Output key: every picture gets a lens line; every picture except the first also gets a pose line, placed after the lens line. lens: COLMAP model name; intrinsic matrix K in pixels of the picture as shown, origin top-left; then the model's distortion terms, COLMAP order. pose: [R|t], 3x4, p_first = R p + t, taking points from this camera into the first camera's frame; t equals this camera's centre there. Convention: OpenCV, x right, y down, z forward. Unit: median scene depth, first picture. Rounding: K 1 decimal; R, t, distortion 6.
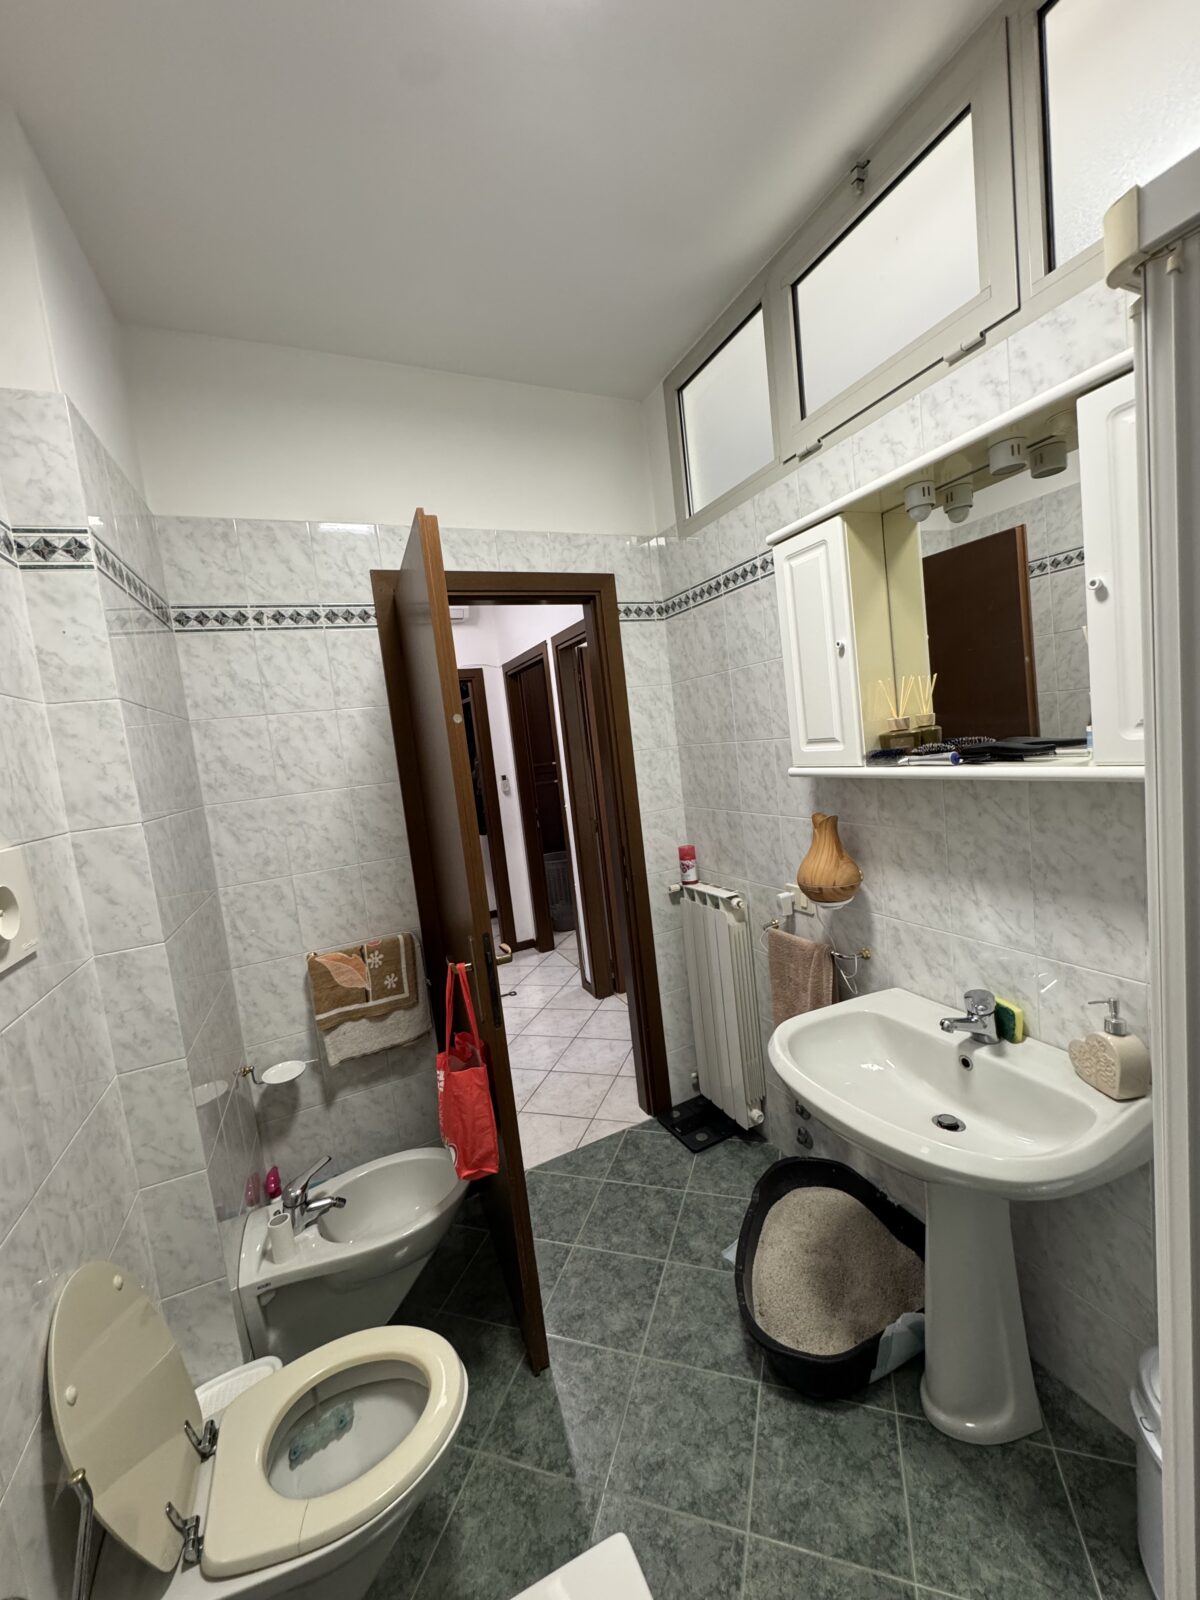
lens RADIAL K [[639.1, 0, 600.0], [0, 639.1, 800.0], [0, 0, 1]] dist [-0.000941, 0.000142]
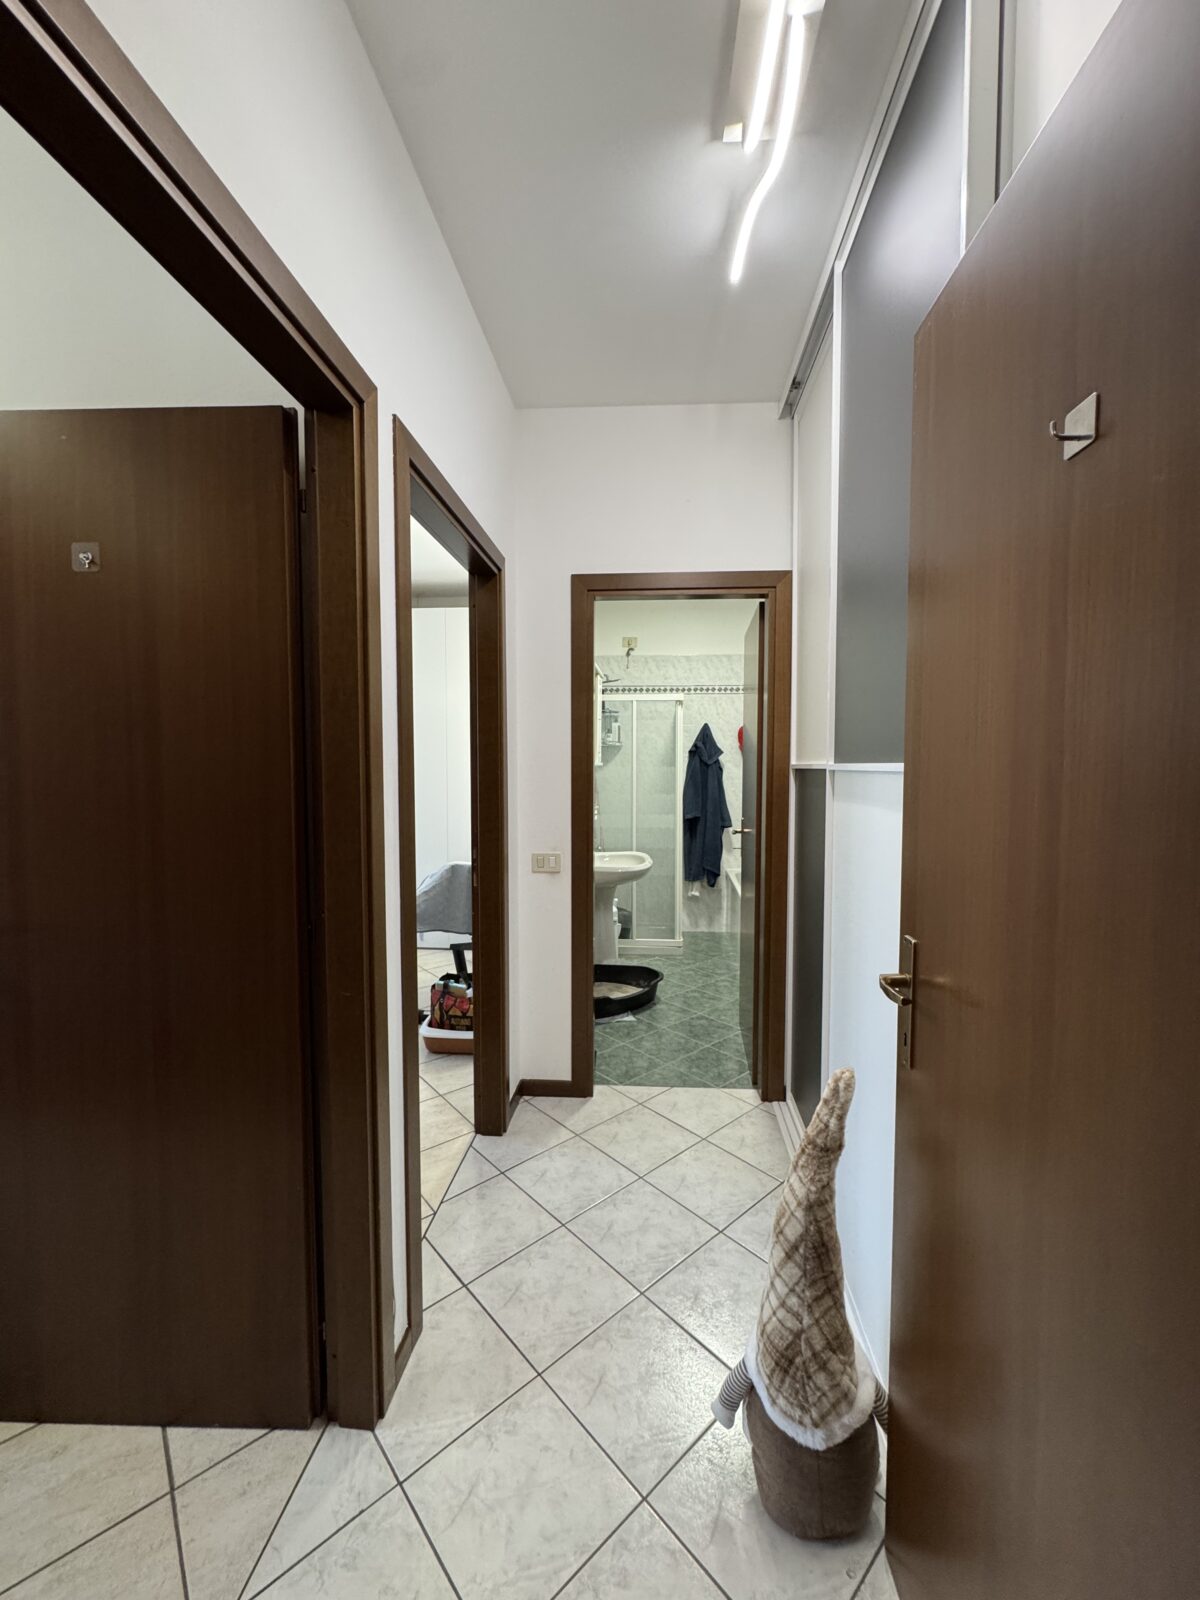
lens RADIAL K [[639.1, 0, 600.0], [0, 639.1, 800.0], [0, 0, 1]] dist [-0.000941, 0.000142]
pose [[-0.865501, 0.081220, 0.494279, -0.554265], [0.141693, 0.986162, 0.086065, -0.070158], [-0.480449, 0.144525, -0.865032, 2.075282]]
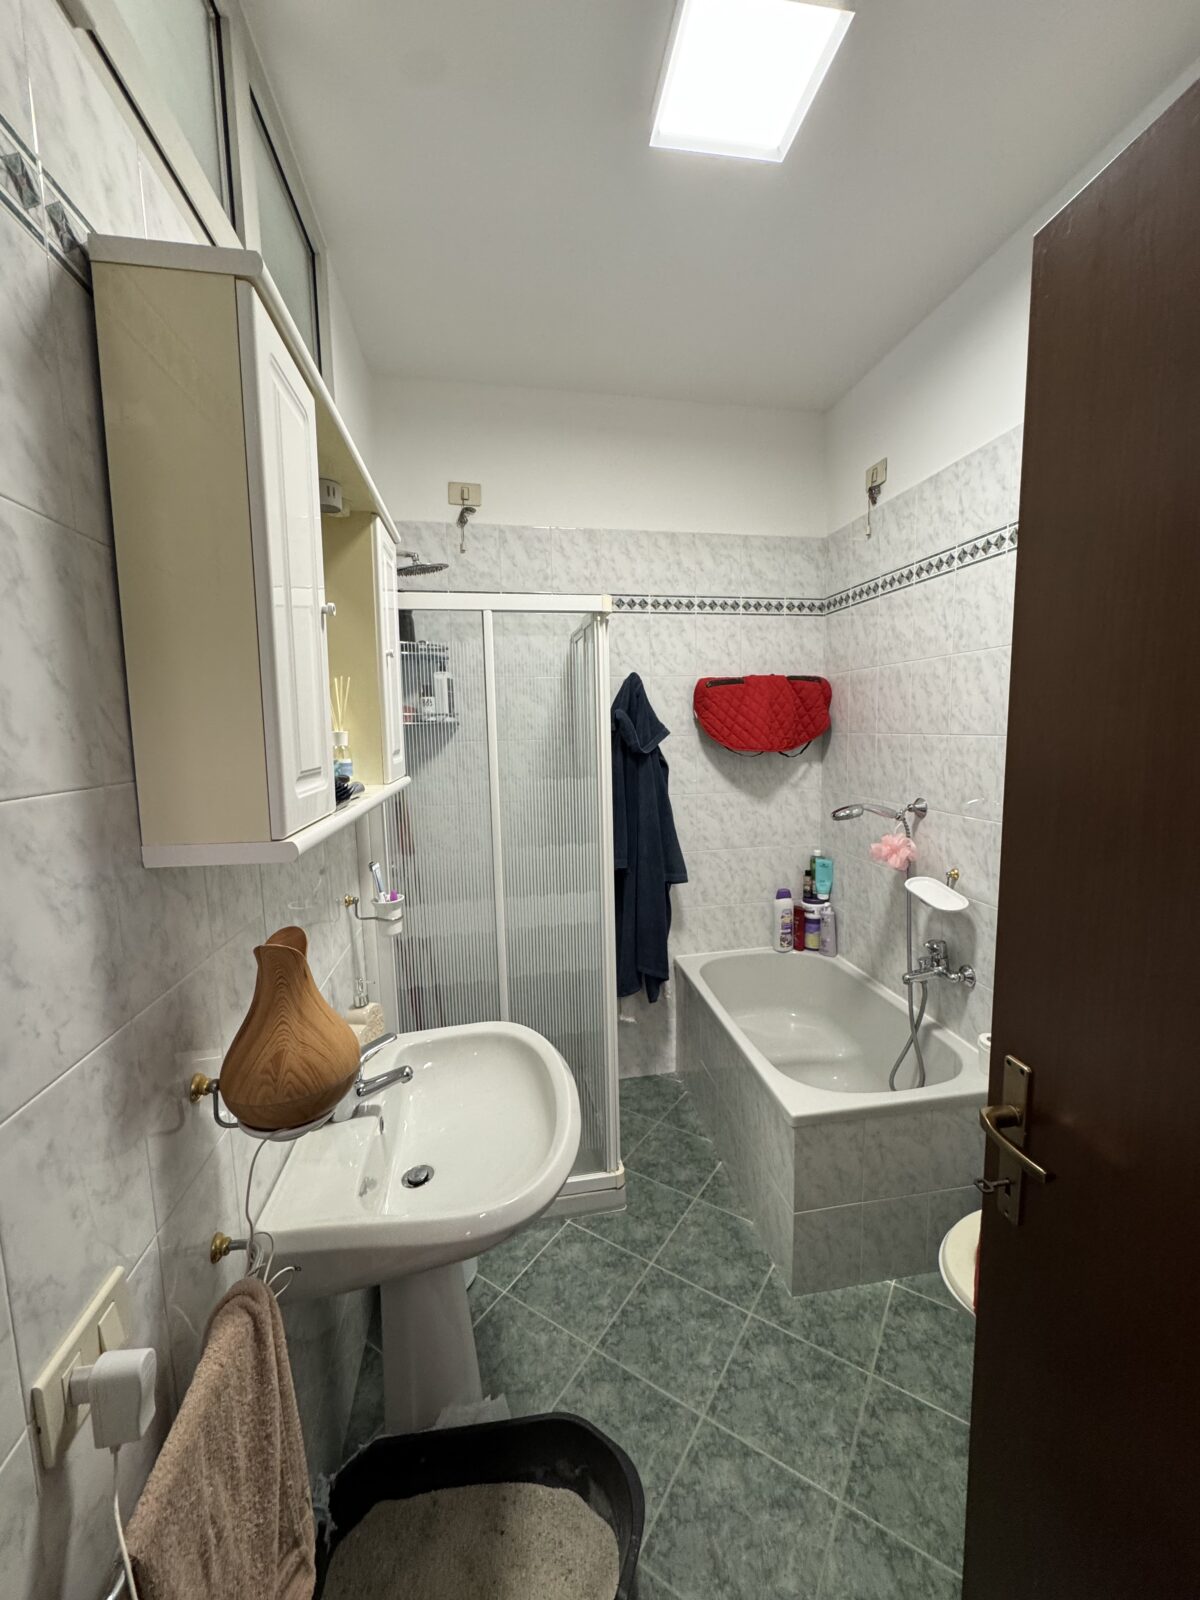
lens RADIAL K [[639.1, 0, 600.0], [0, 639.1, 800.0], [0, 0, 1]] dist [-0.000941, 0.000142]
pose [[-0.959372, 0.099402, 0.264053, -0.004514], [0.150571, 0.971849, 0.181214, -0.085690], [-0.238607, 0.213610, -0.947332, 1.014647]]
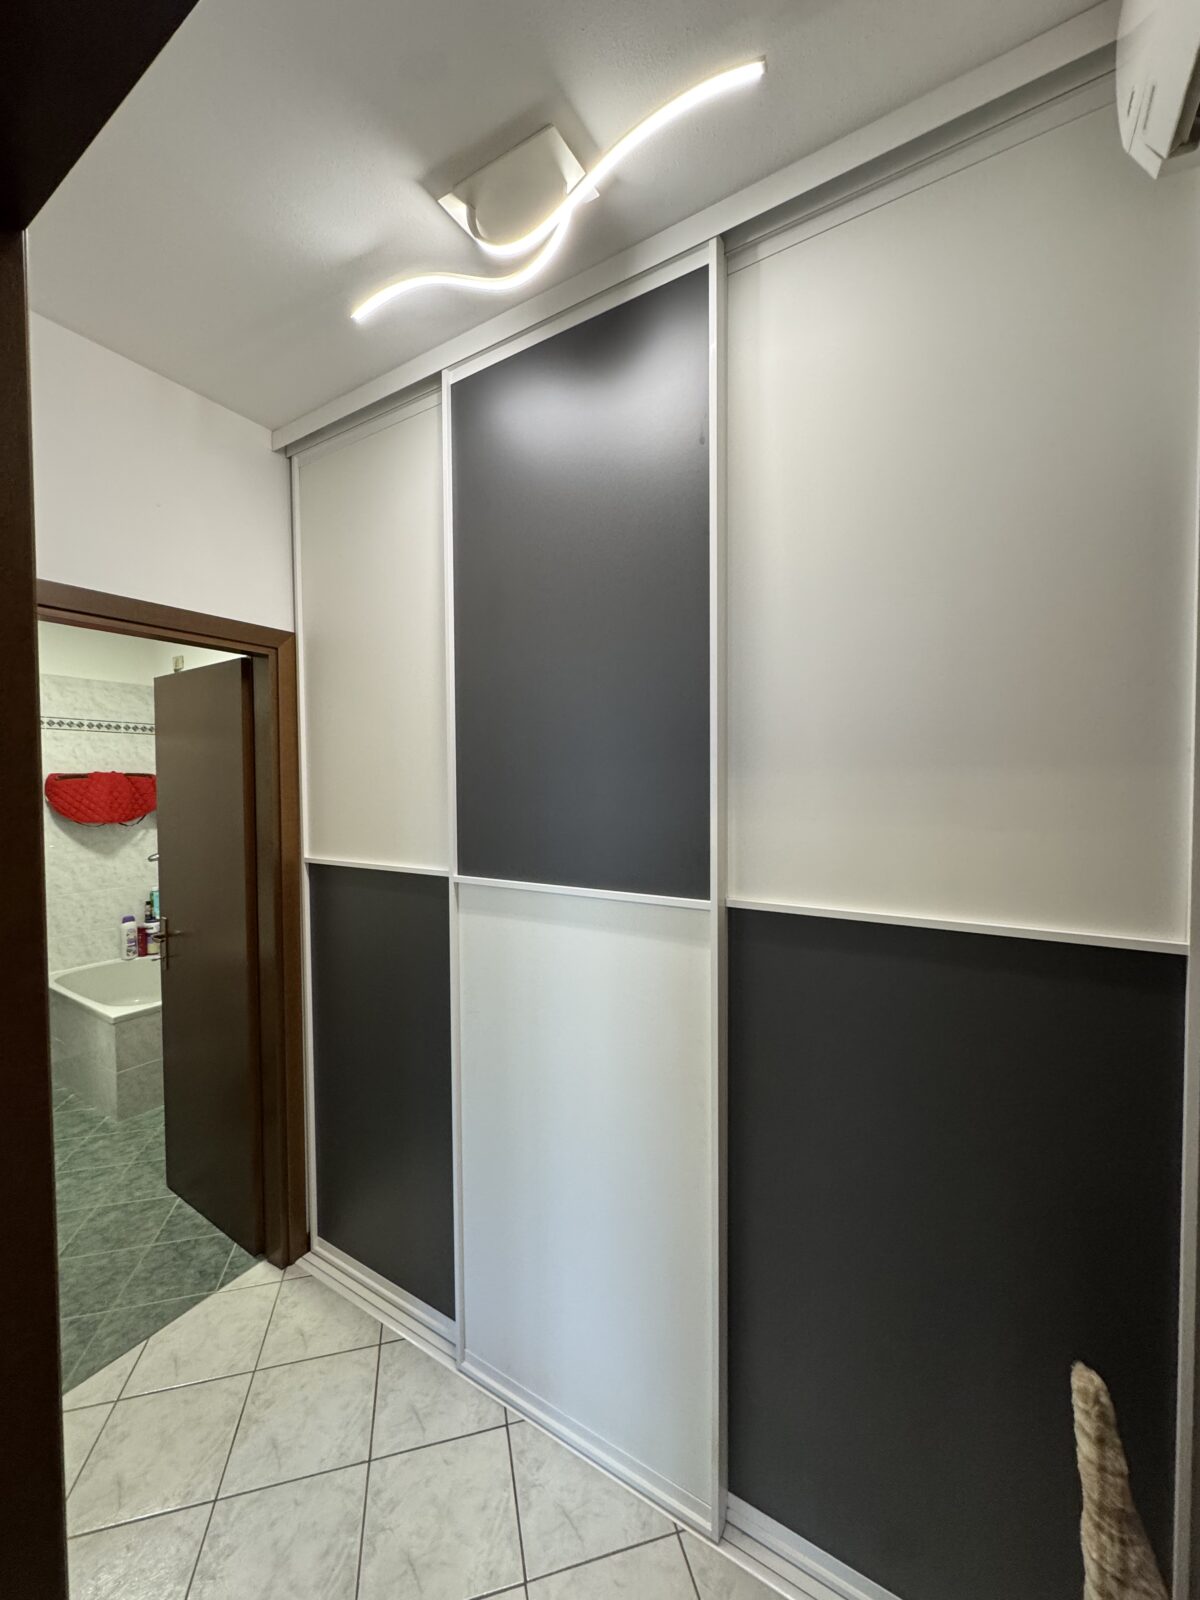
lens RADIAL K [[639.1, 0, 600.0], [0, 639.1, 800.0], [0, 0, 1]] dist [-0.000941, 0.000142]
pose [[-0.828246, 0.128769, -0.545369, -0.160271], [0.041252, 0.984610, 0.169829, -0.214394], [0.558844, 0.118163, -0.820811, 1.970771]]
